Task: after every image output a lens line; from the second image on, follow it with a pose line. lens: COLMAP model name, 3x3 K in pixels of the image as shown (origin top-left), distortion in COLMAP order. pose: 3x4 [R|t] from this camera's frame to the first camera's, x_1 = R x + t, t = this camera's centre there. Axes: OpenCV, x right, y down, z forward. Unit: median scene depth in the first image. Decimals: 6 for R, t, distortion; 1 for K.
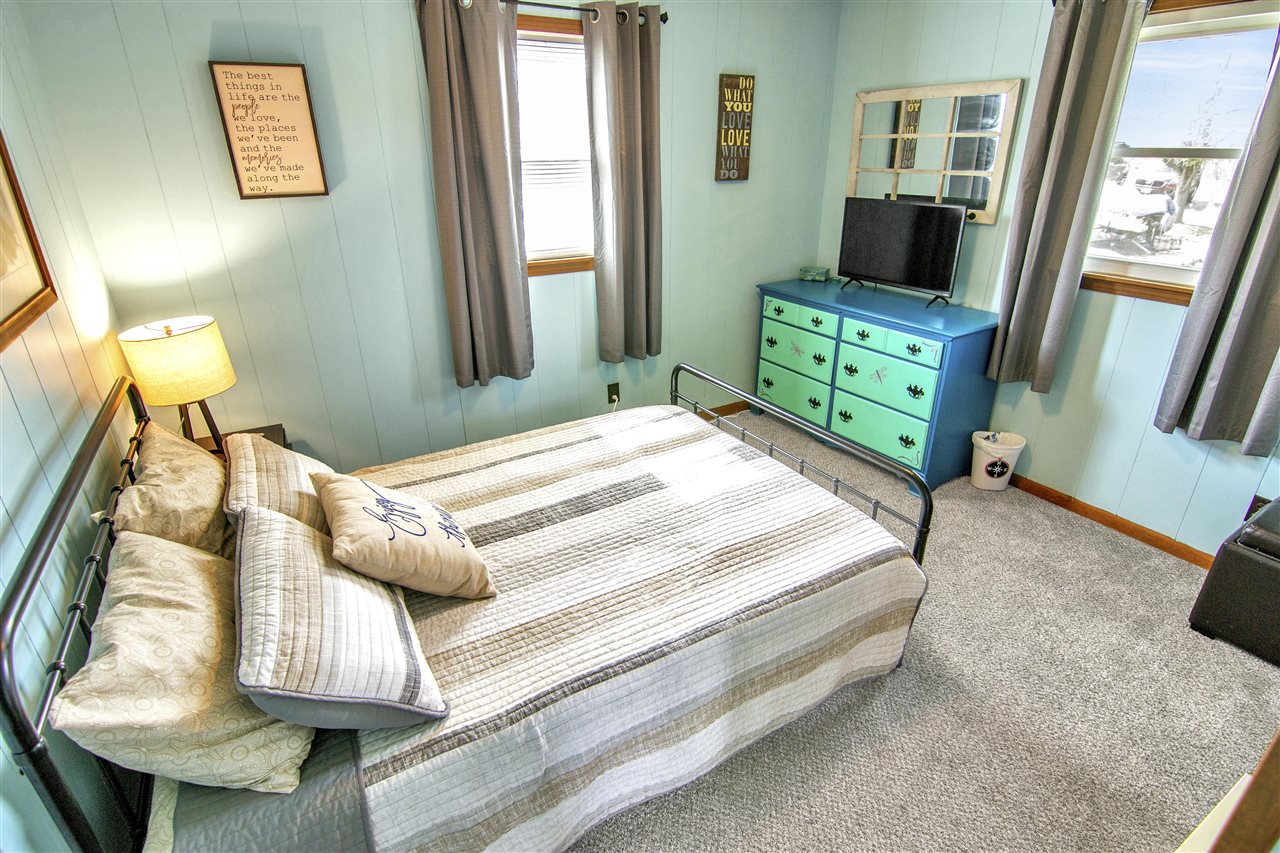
lens RADIAL K [[624.8, 0, 640.4], [0, 624.8, 425.2], [0, 0, 1]] dist [-0.013853, -0.004905]
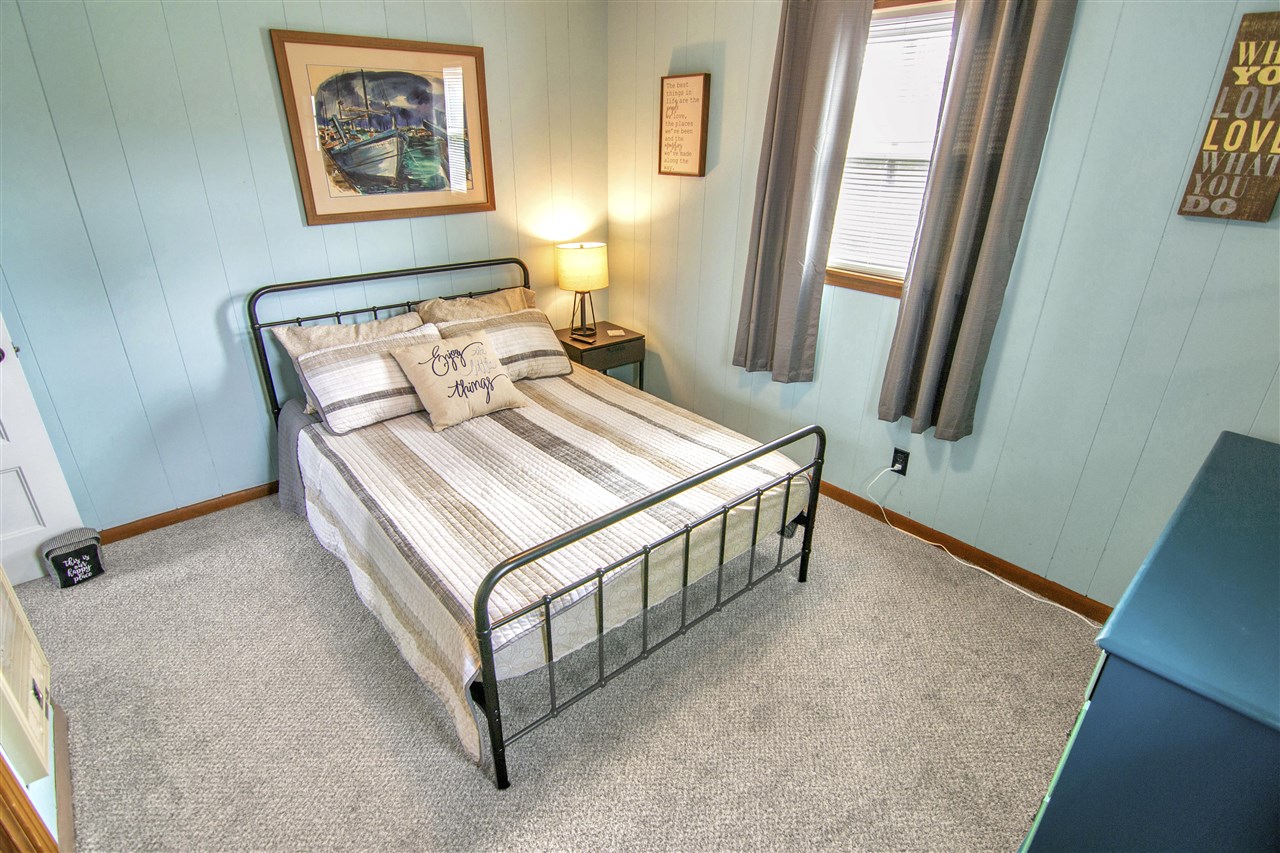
lens RADIAL K [[624.8, 0, 640.1], [0, 624.8, 424.3], [0, 0, 1]] dist [-0.013853, -0.004905]
pose [[0.182172, 0.415911, -0.890972, 0.851600], [-0.411929, 0.855065, 0.314925, -0.302138], [0.892820, 0.309647, 0.327096, 0.661731]]
